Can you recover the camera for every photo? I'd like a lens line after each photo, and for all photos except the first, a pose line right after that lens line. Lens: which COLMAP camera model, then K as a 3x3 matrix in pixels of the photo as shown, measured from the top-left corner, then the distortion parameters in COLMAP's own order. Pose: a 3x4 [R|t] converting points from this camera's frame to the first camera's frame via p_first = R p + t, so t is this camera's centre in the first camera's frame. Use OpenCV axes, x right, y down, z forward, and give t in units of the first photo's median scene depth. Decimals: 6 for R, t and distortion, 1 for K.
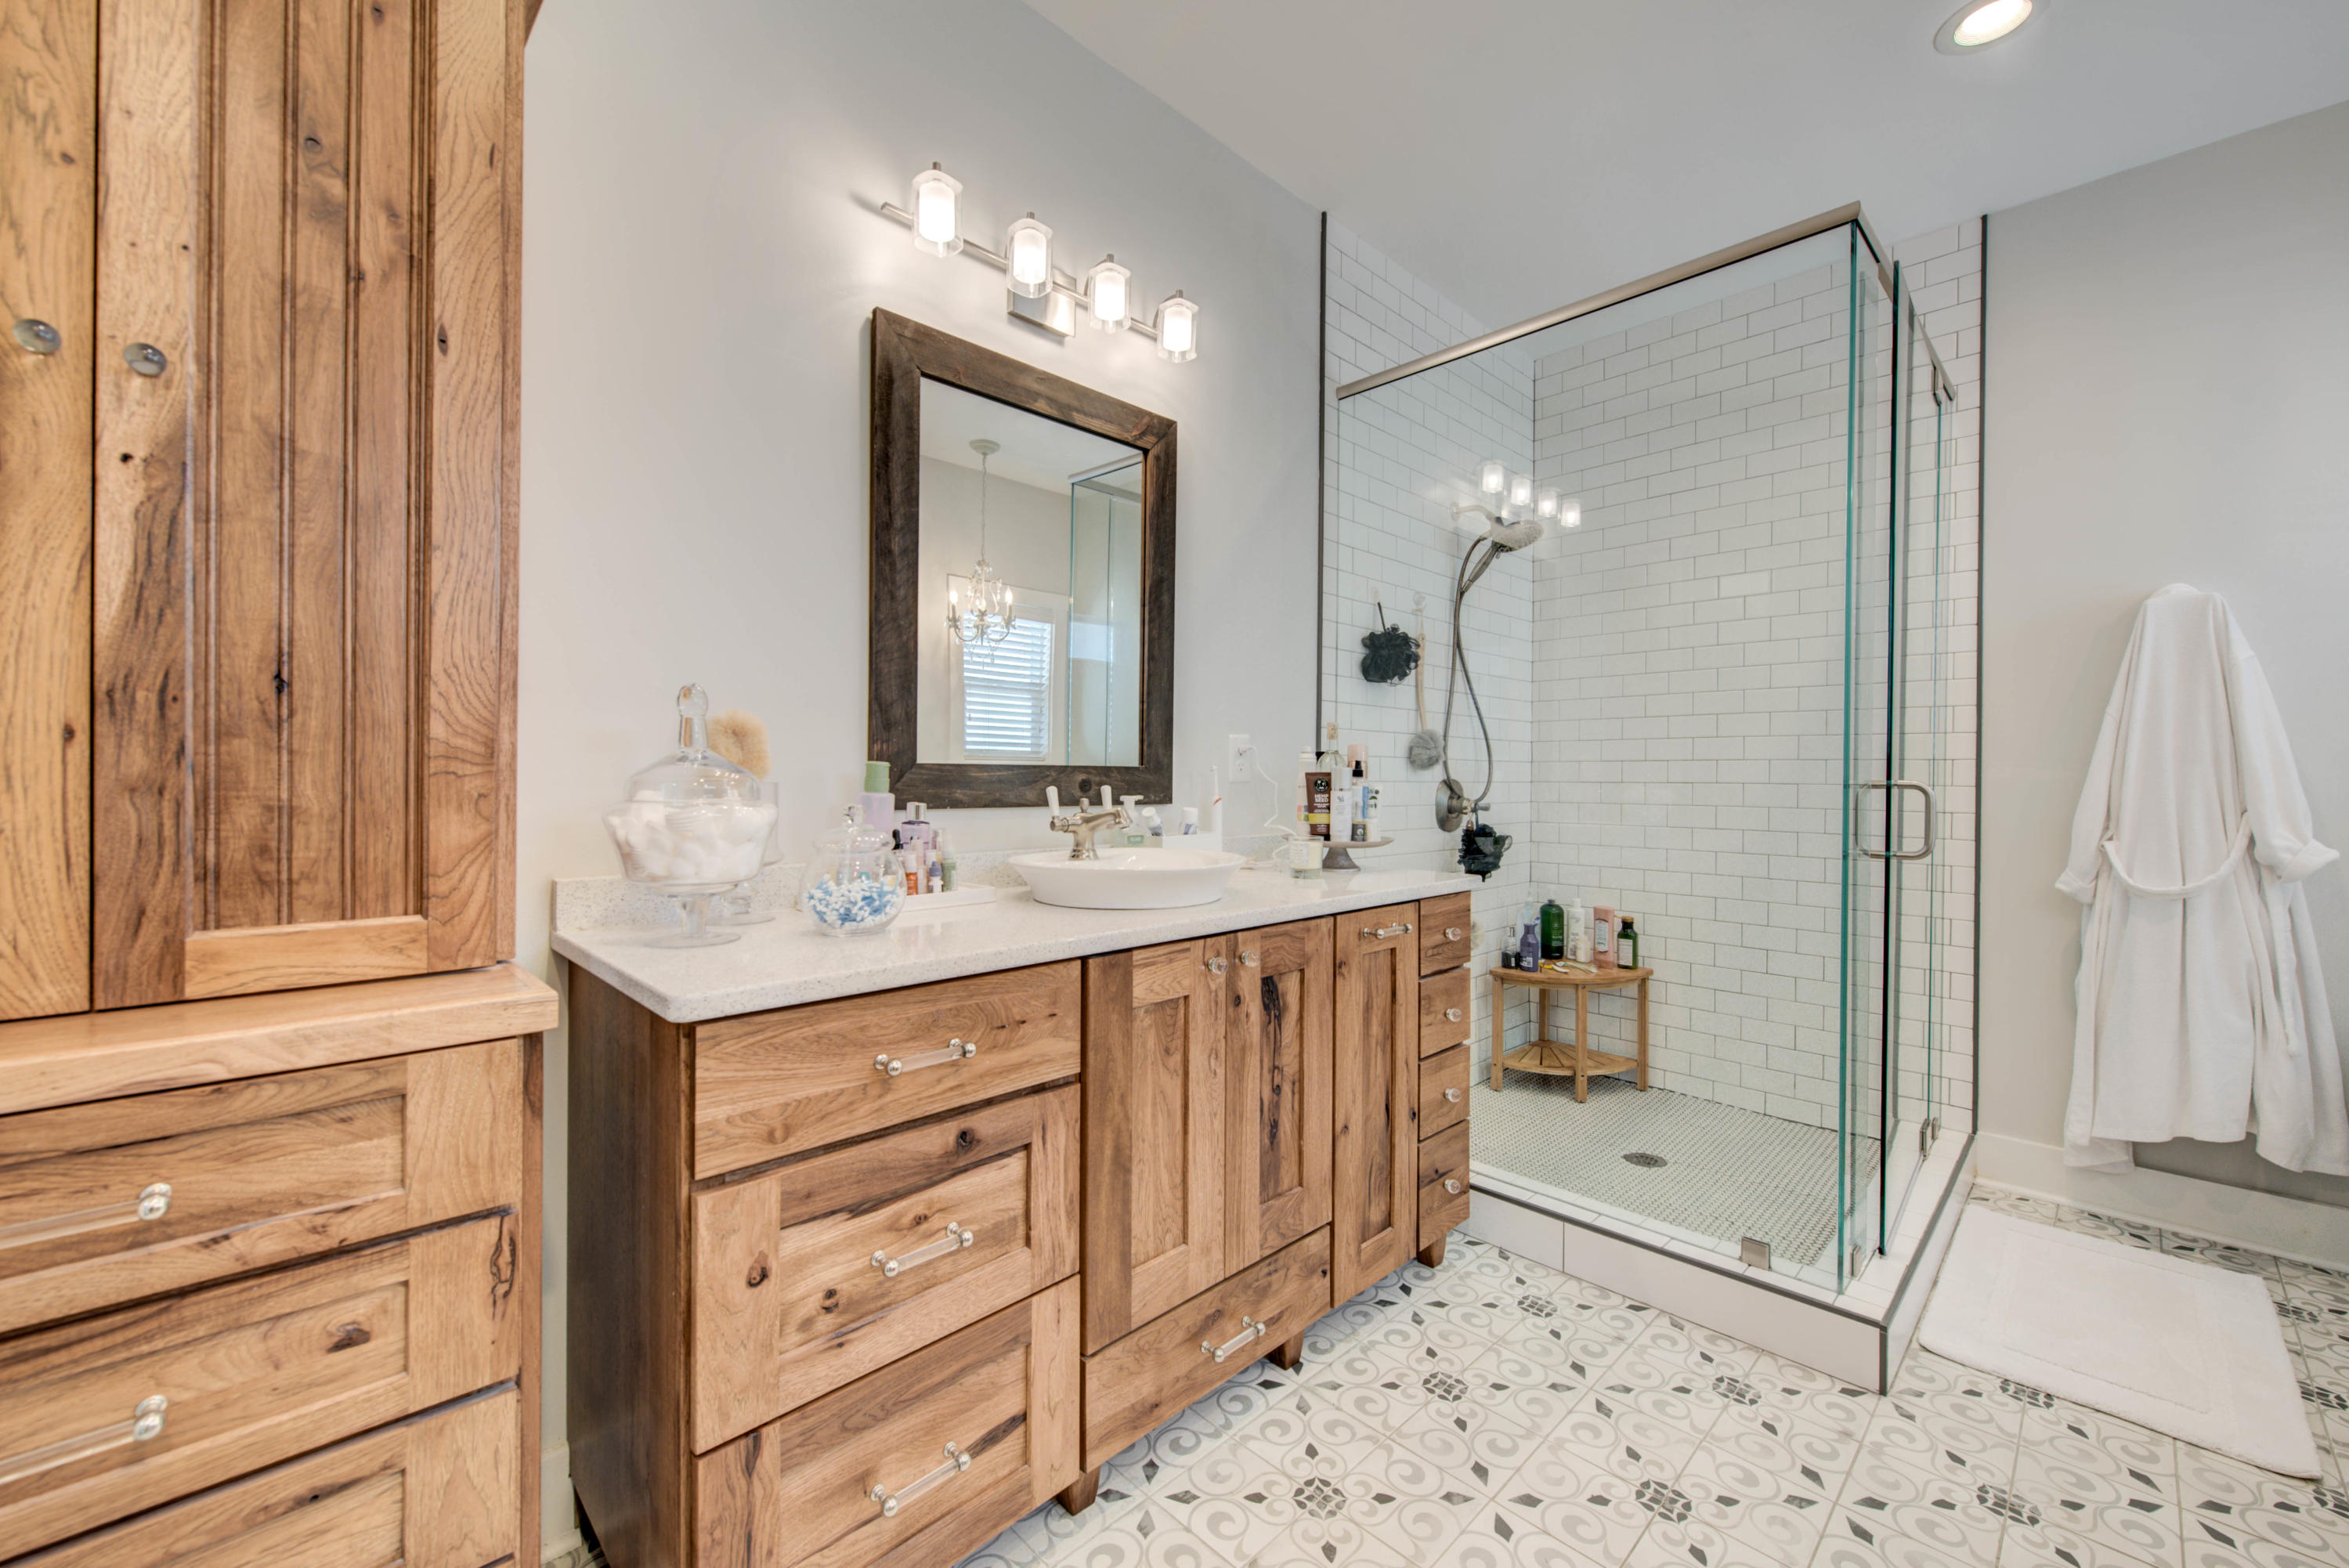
lens RADIAL K [[929.6, 0, 1180.3], [0, 929.6, 782.8], [0, 0, 1]] dist [-0.003808, -0.000791]
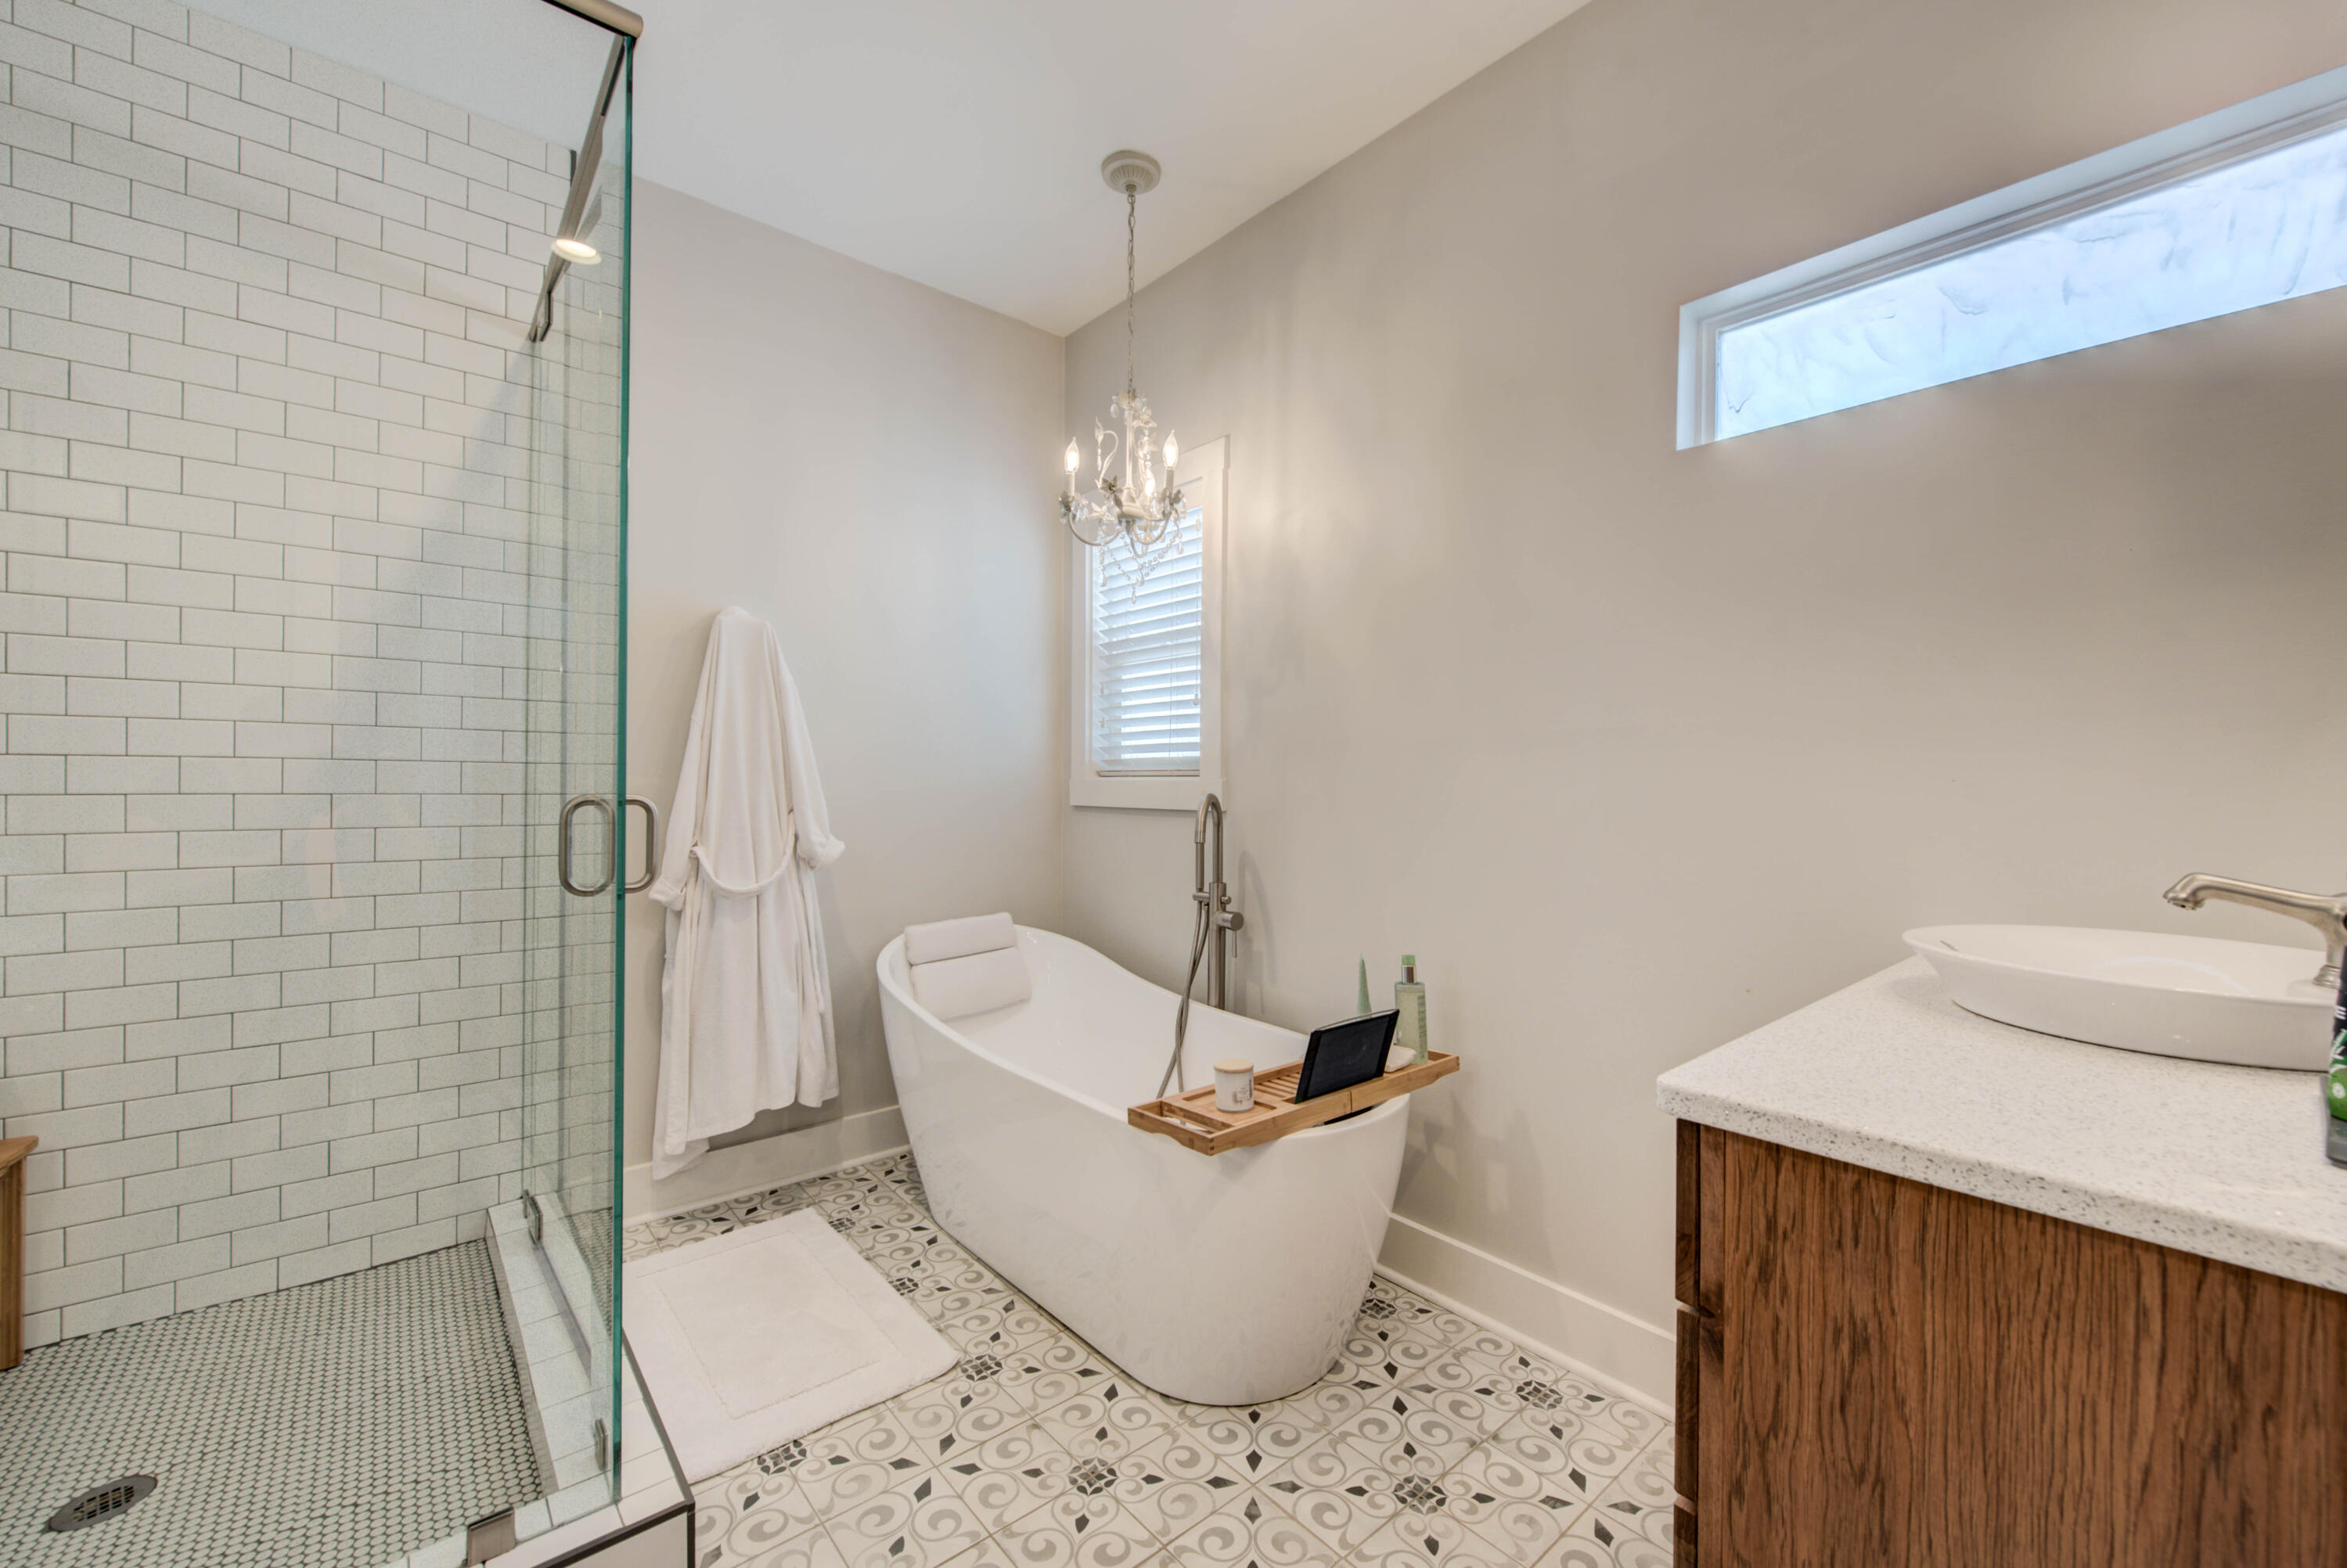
lens RADIAL K [[928.7, 0, 1182.6], [0, 928.7, 784.8], [0, 0, 1]] dist [-0.003808, -0.000791]
pose [[0.060096, -0.008670, 0.998155, 0.016803], [-0.000851, 0.999961, 0.008737, -0.015122], [-0.998192, -0.001374, 0.060086, 0.419924]]
